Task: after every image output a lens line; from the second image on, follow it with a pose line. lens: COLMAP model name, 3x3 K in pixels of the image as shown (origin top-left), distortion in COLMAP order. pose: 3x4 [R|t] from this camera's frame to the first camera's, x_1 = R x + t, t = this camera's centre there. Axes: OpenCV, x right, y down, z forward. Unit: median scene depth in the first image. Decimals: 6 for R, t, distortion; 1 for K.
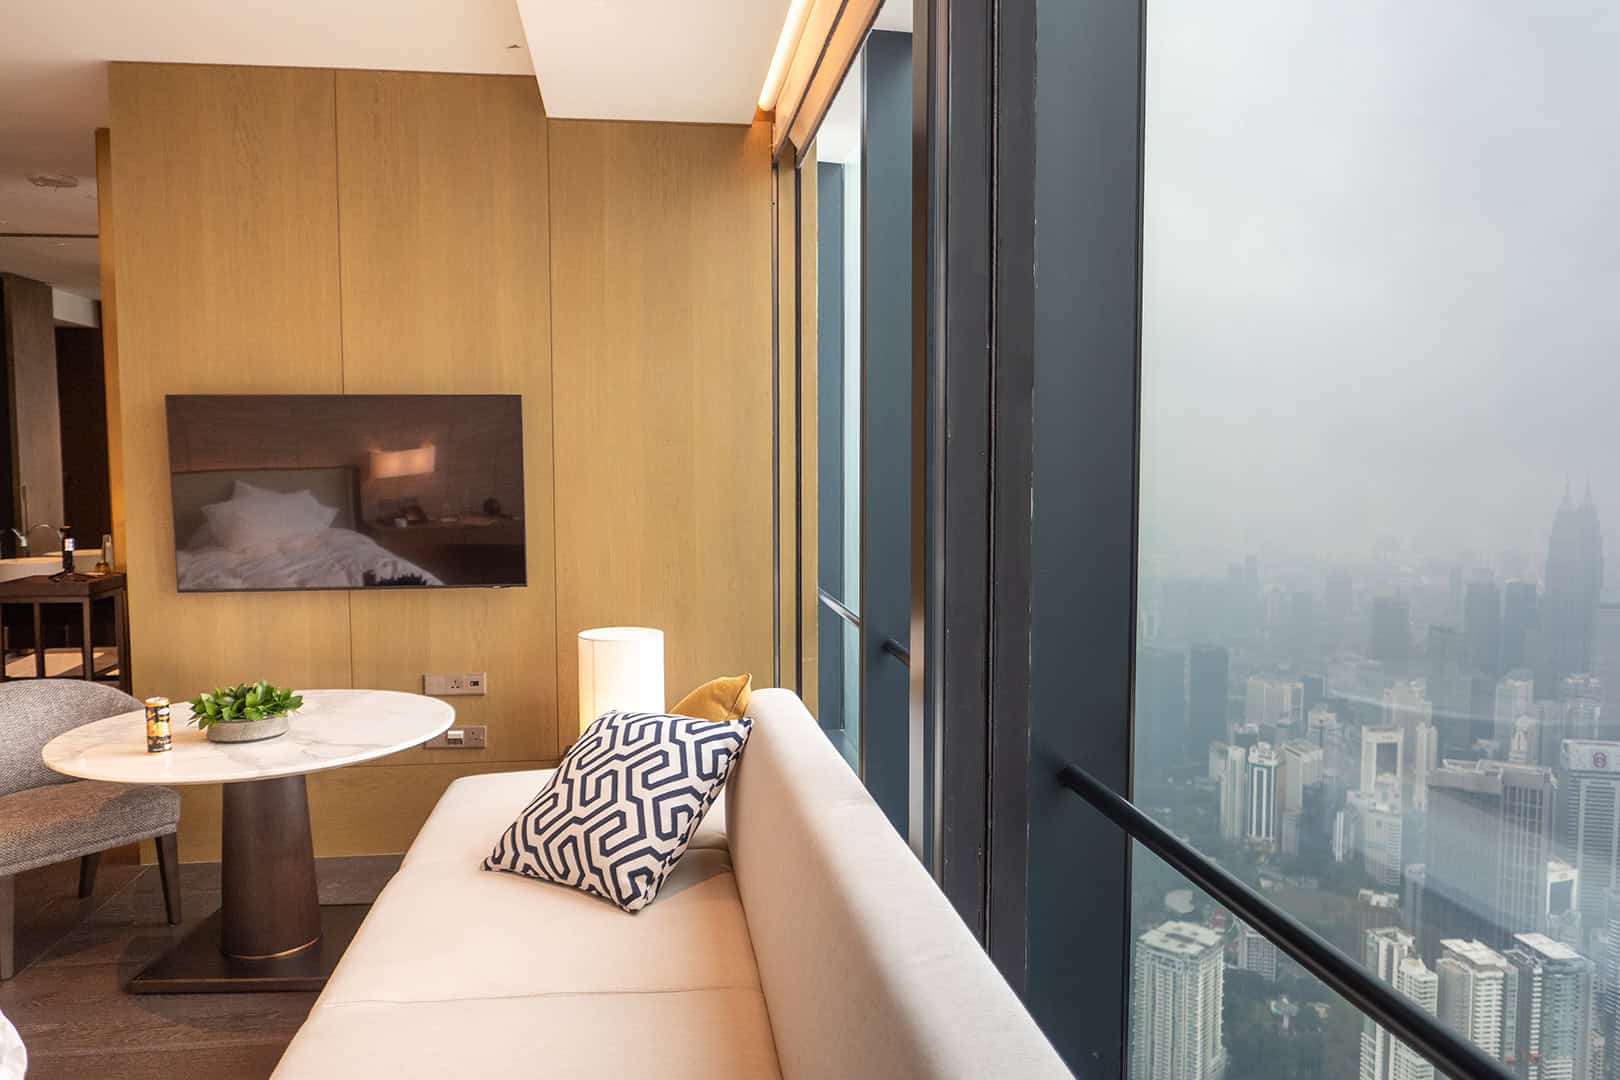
lens RADIAL K [[1167.7, 0, 810.0], [0, 1167.7, 540.0], [0, 0, 1]] dist [-0.003709, -0.003851]
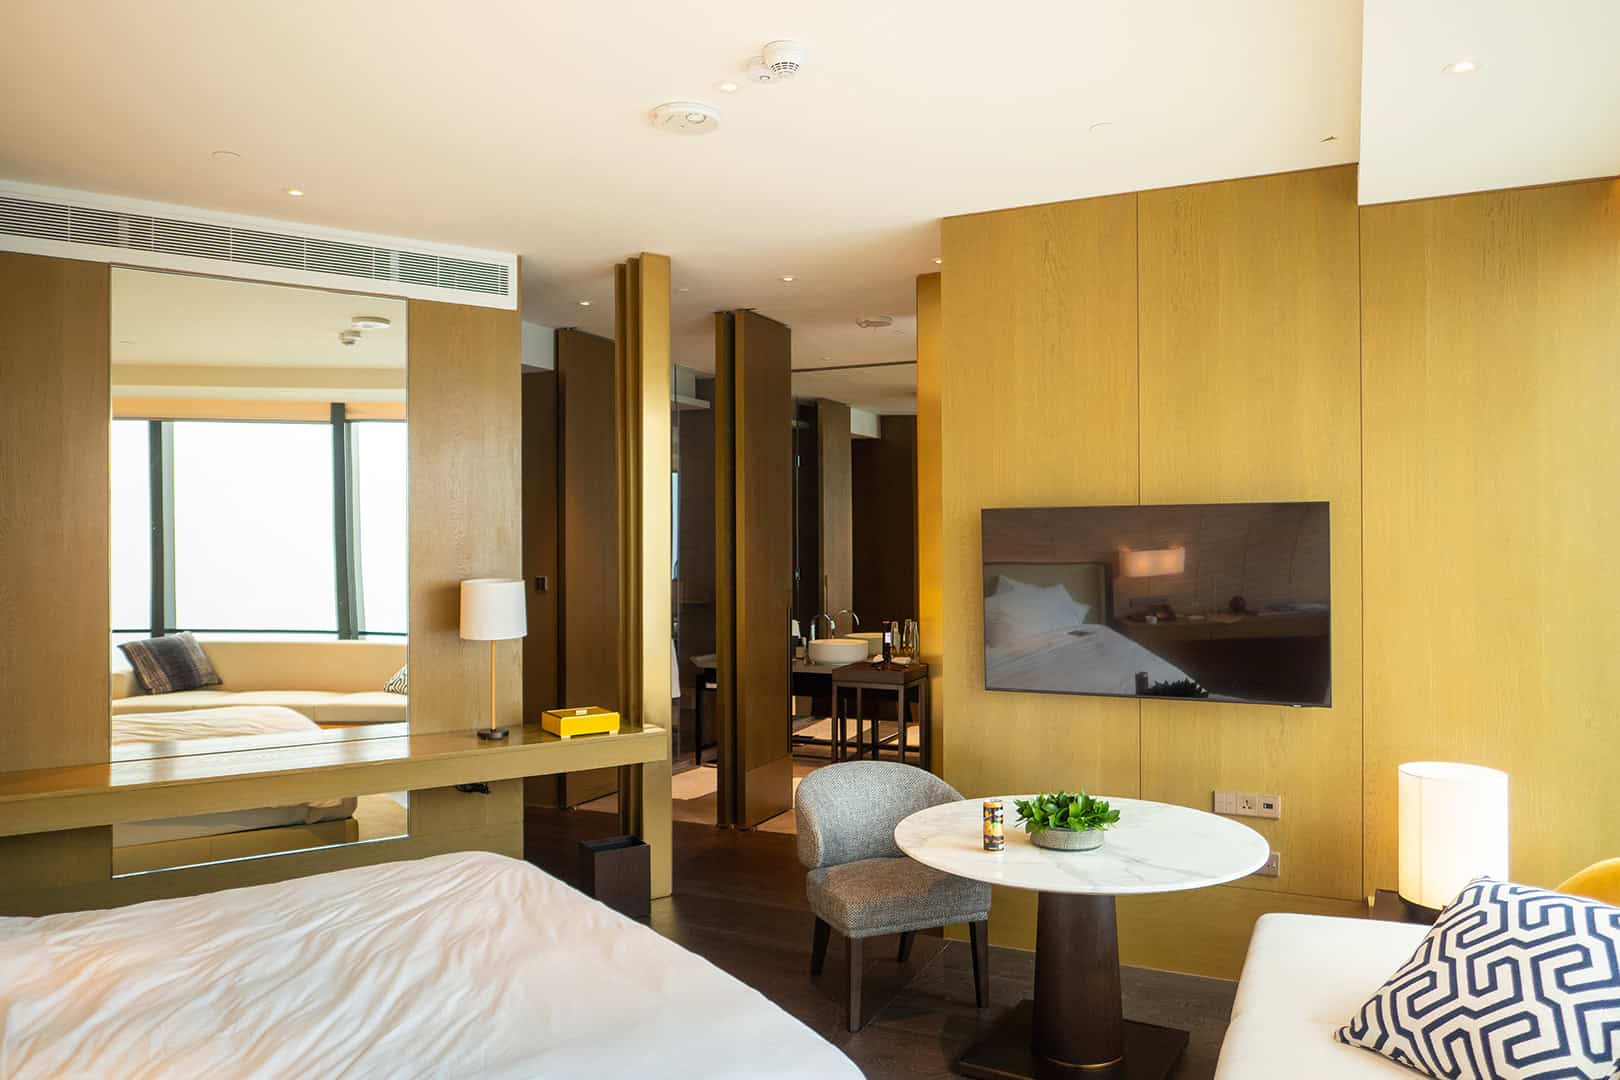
lens RADIAL K [[1138.5, 0, 810.0], [0, 1138.5, 540.0], [0, 0, 1]] dist [-0.005209, 0.000860]
pose [[0.847191, 0.000768, -0.531288, -0.141869], [-0.034533, 0.997964, -0.053623, -0.037693], [0.530165, 0.063776, 0.845492, 0.014867]]
